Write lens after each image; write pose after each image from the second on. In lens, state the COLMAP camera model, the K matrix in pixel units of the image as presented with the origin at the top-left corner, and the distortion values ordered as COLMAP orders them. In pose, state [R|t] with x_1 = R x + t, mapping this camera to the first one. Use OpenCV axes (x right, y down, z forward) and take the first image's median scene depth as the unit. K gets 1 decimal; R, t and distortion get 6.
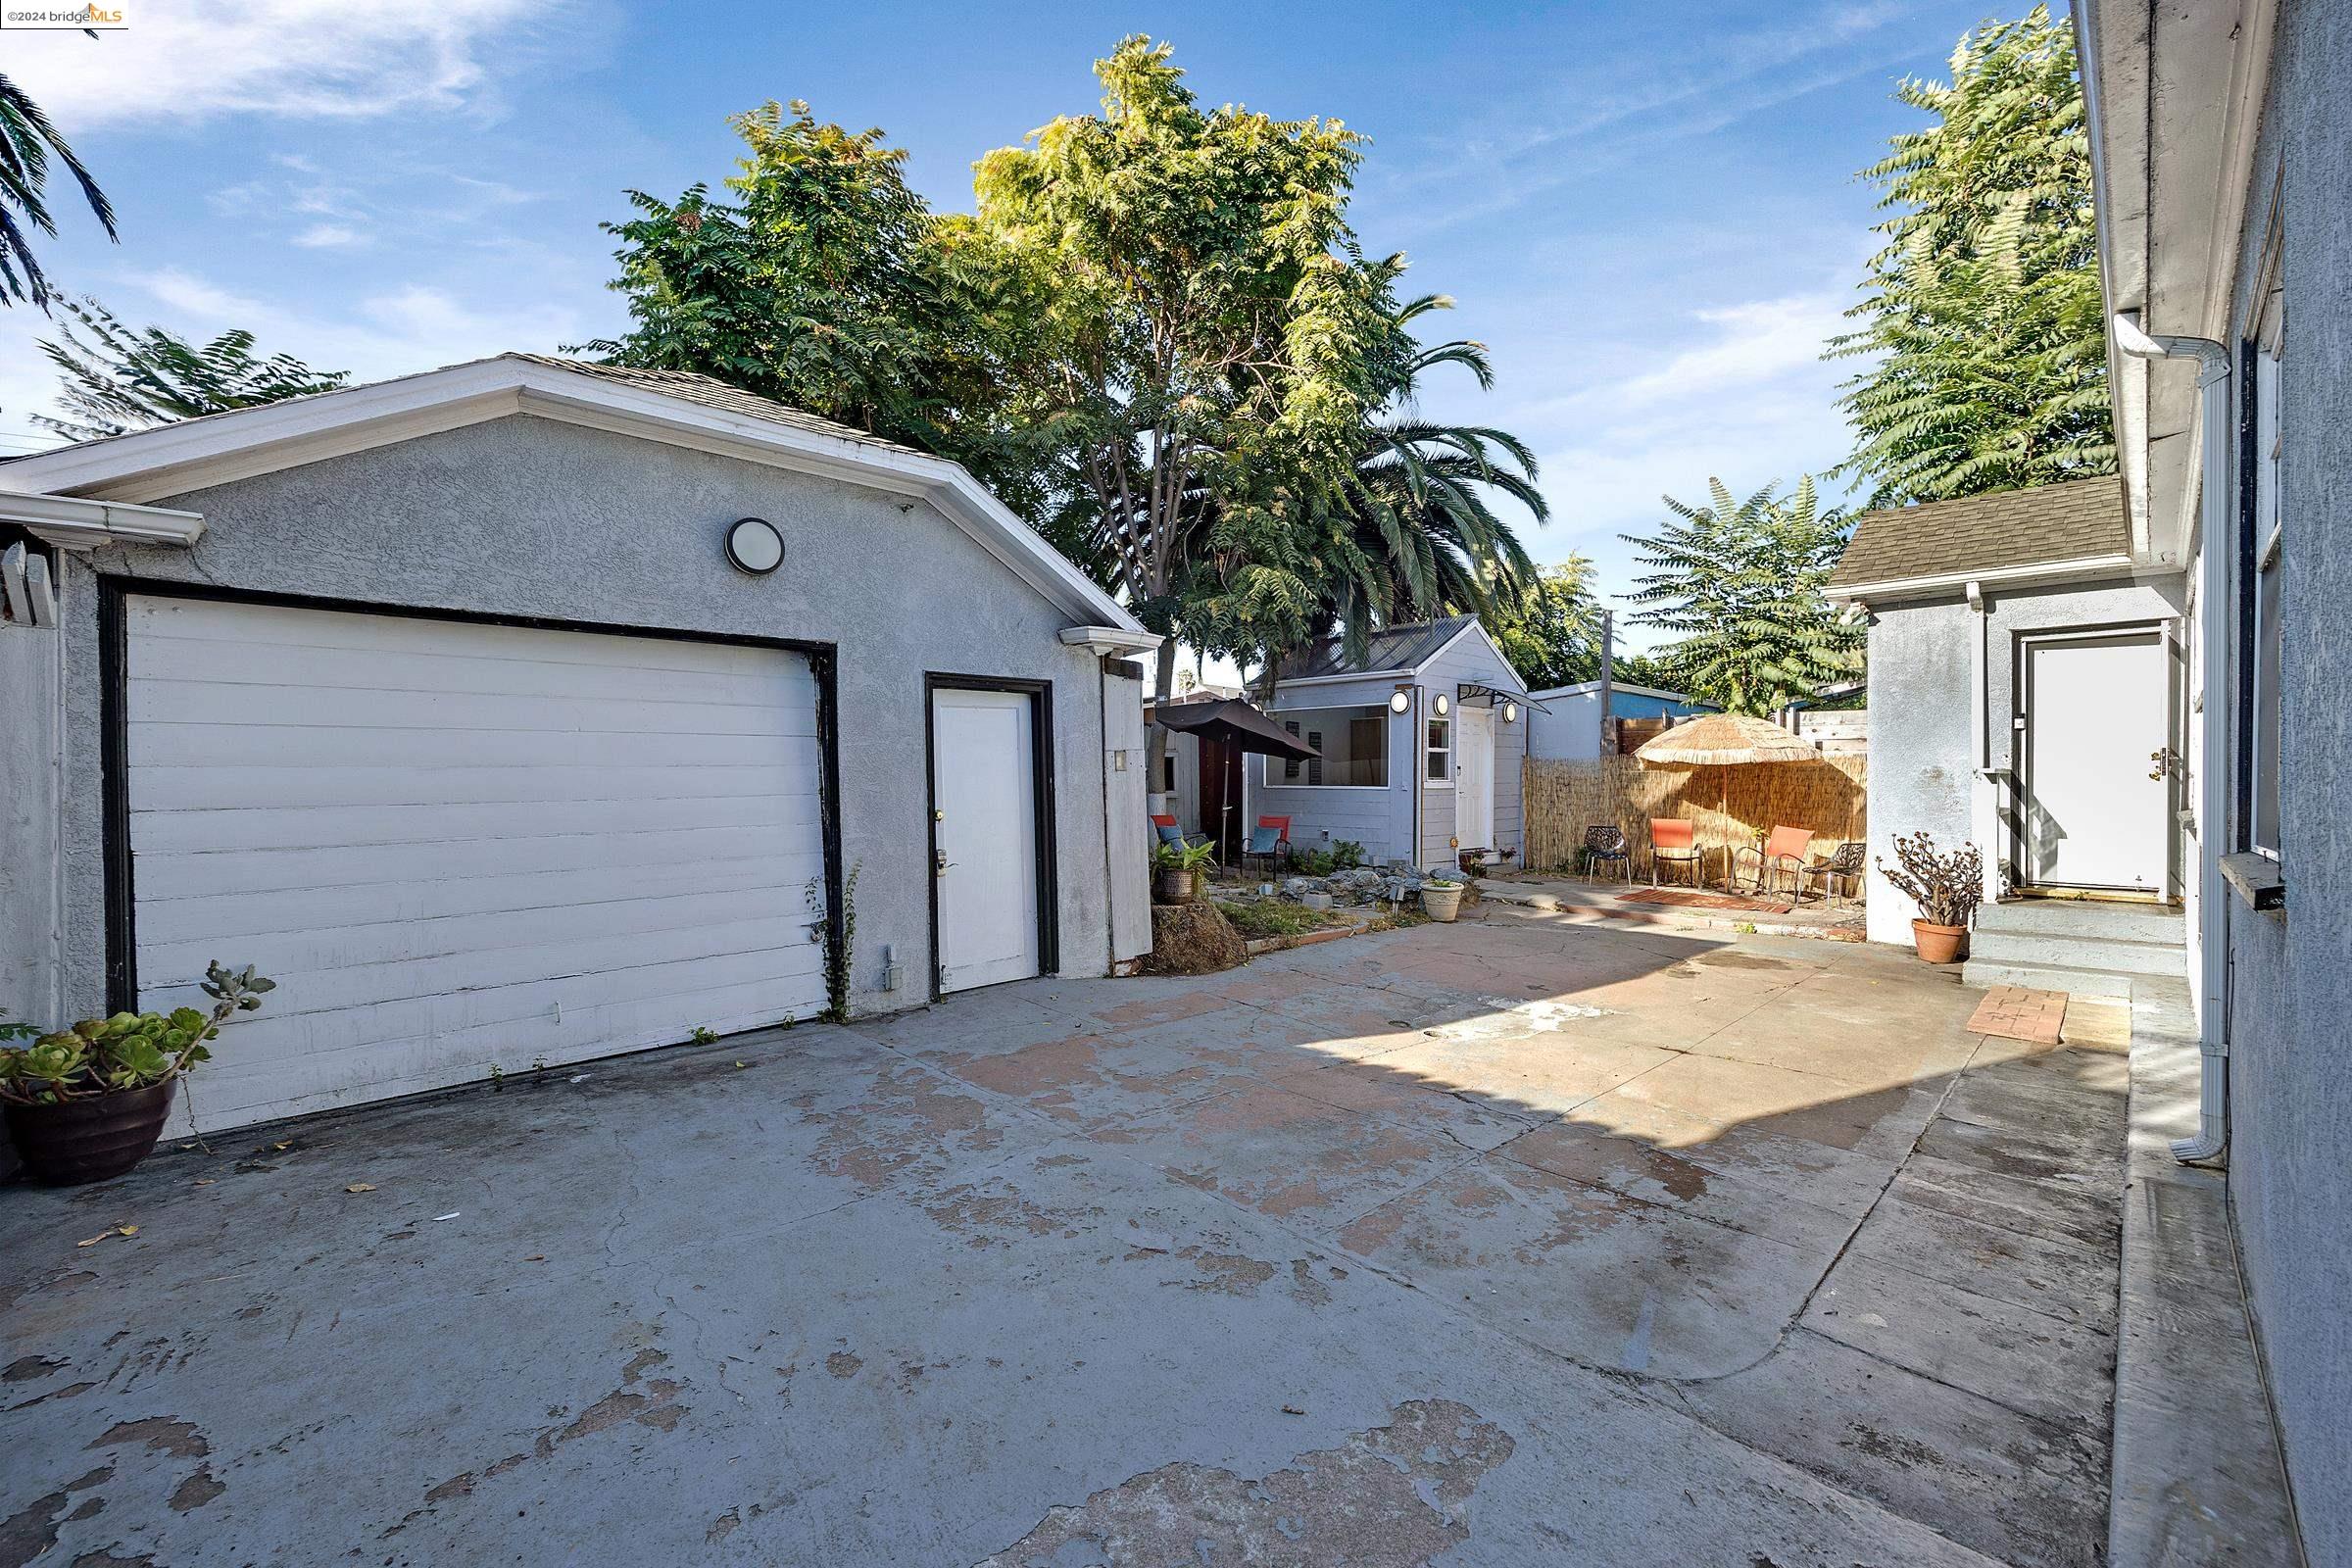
lens RADIAL K [[946.0, 0, 1176.0], [0, 946.0, 784.0], [0, 0, 1]] dist [-0.001322, -0.000155]
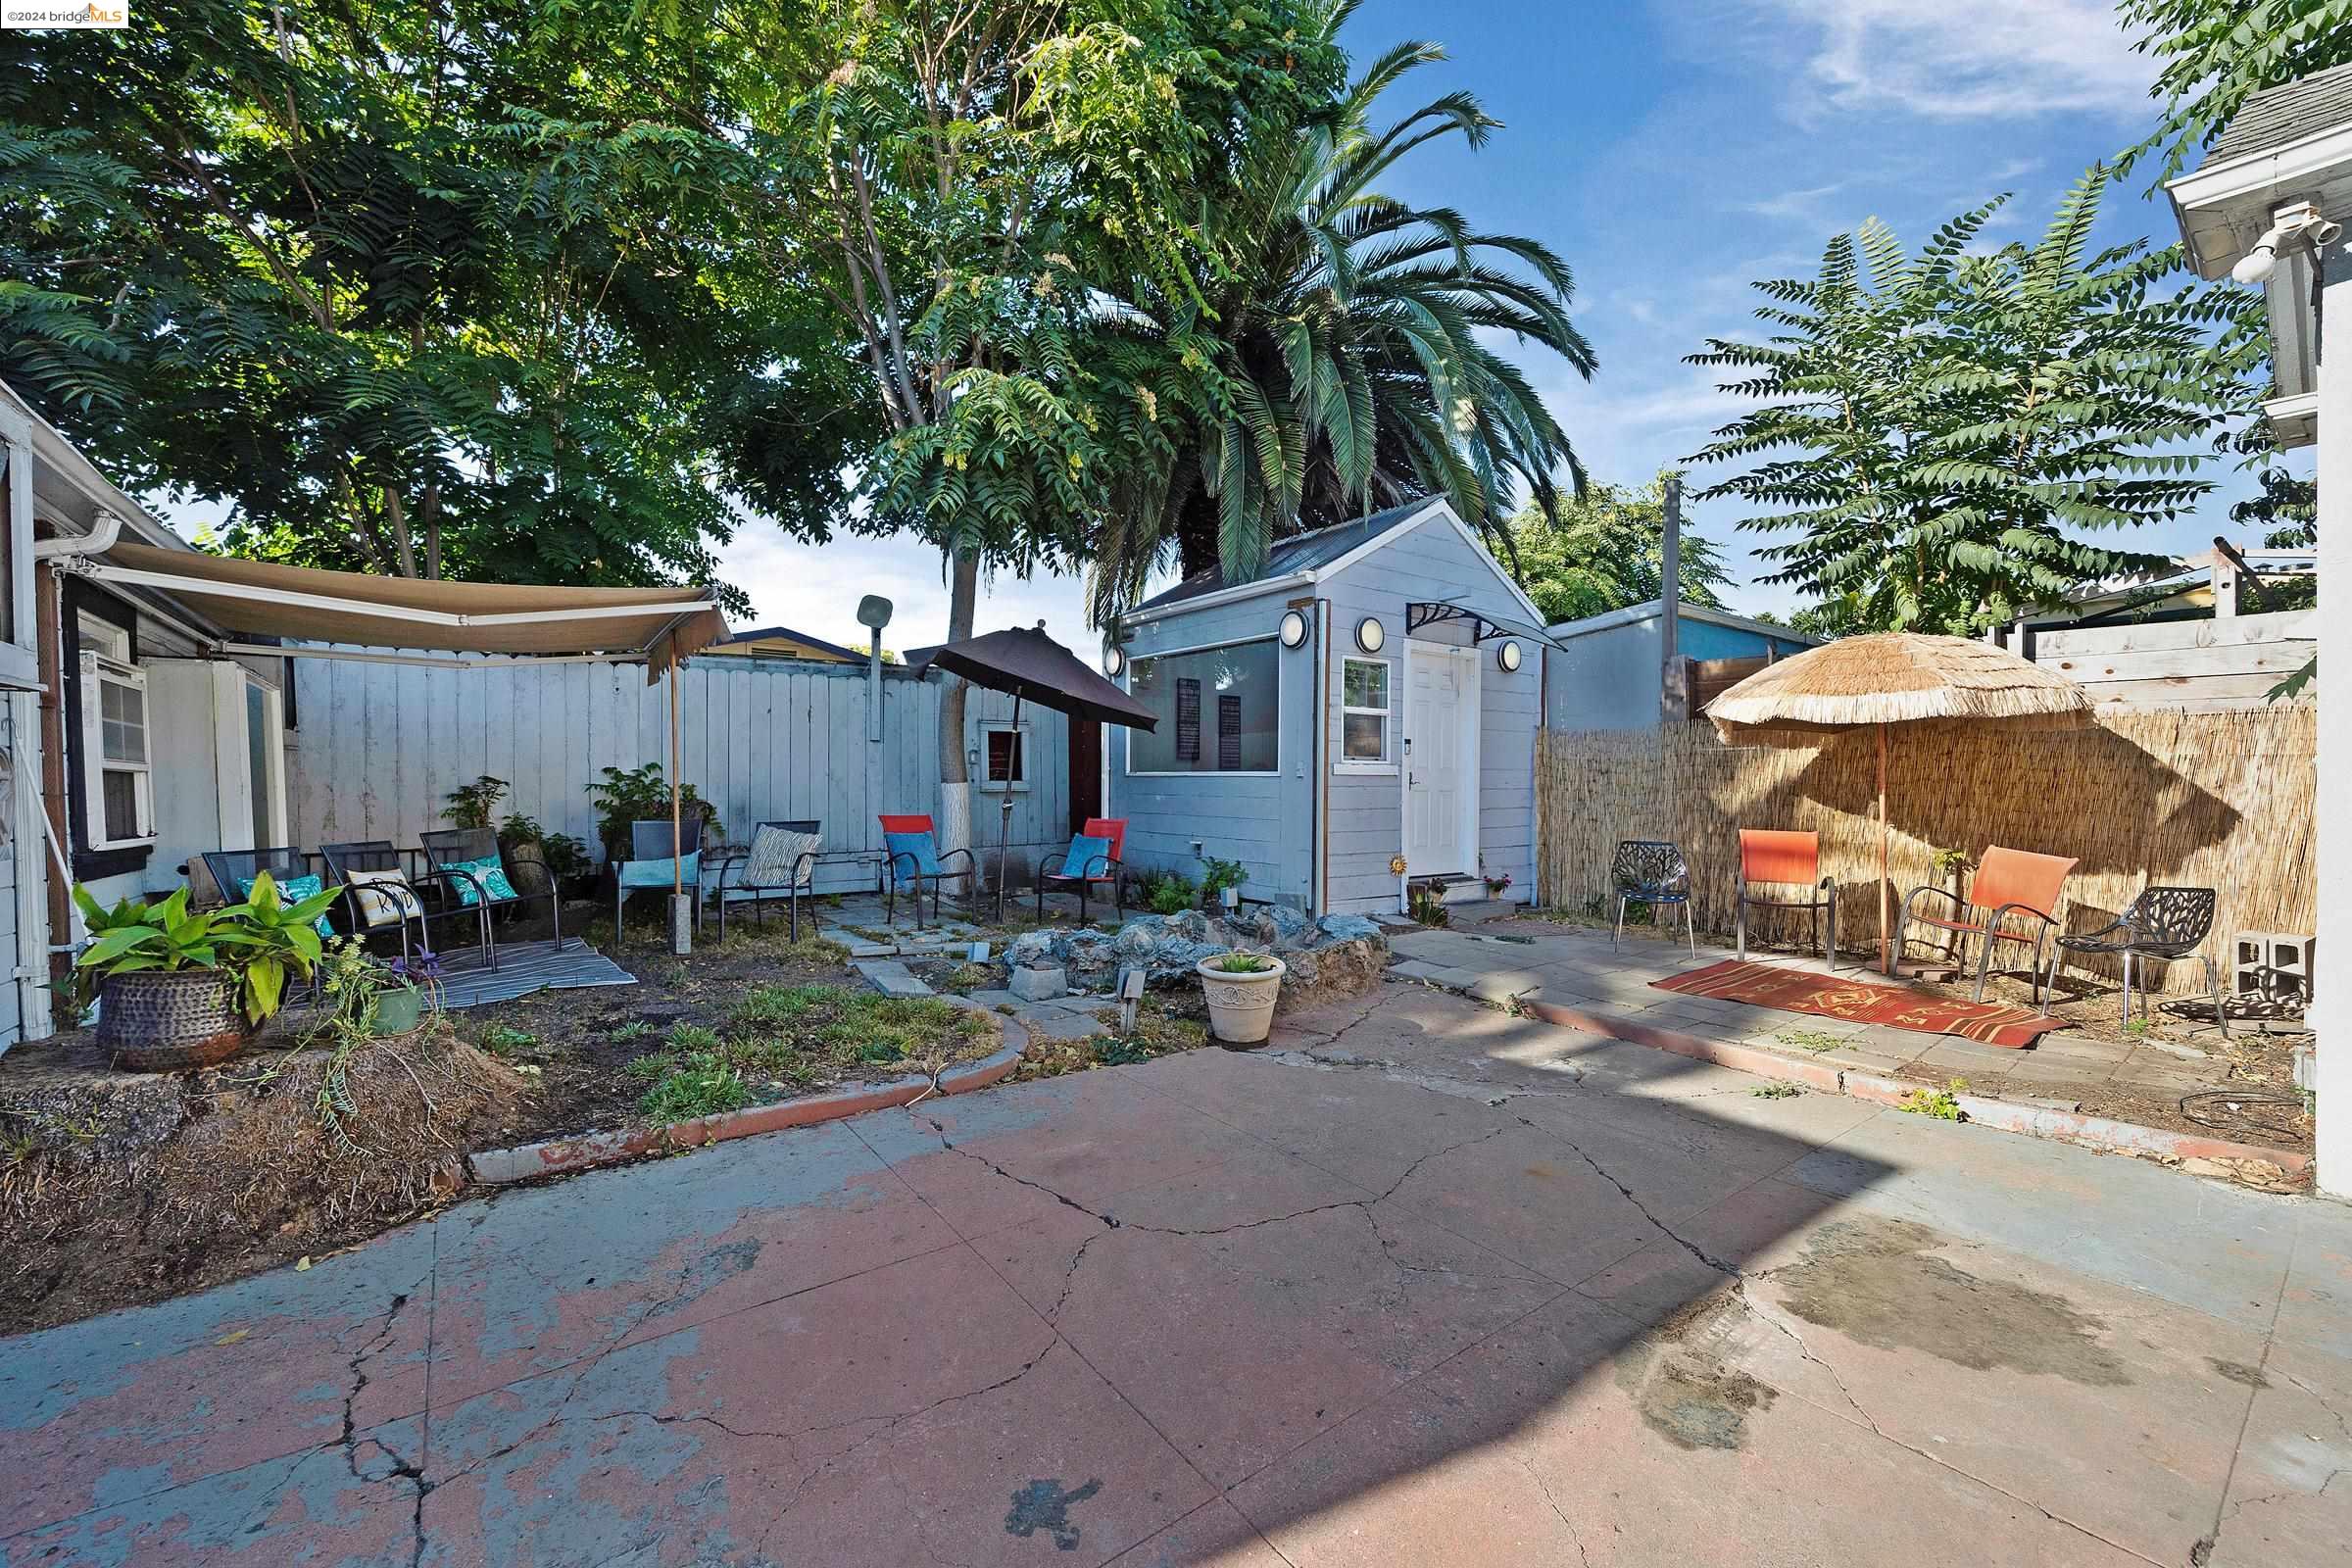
lens RADIAL K [[946.0, 0, 1176.0], [0, 946.0, 784.0], [0, 0, 1]] dist [-0.001322, -0.000155]
pose [[0.992763, 0.003697, -0.120034, 0.233097], [-0.003907, 0.999991, -0.001515, 0.011794], [0.120027, 0.001973, 0.992769, 0.396537]]
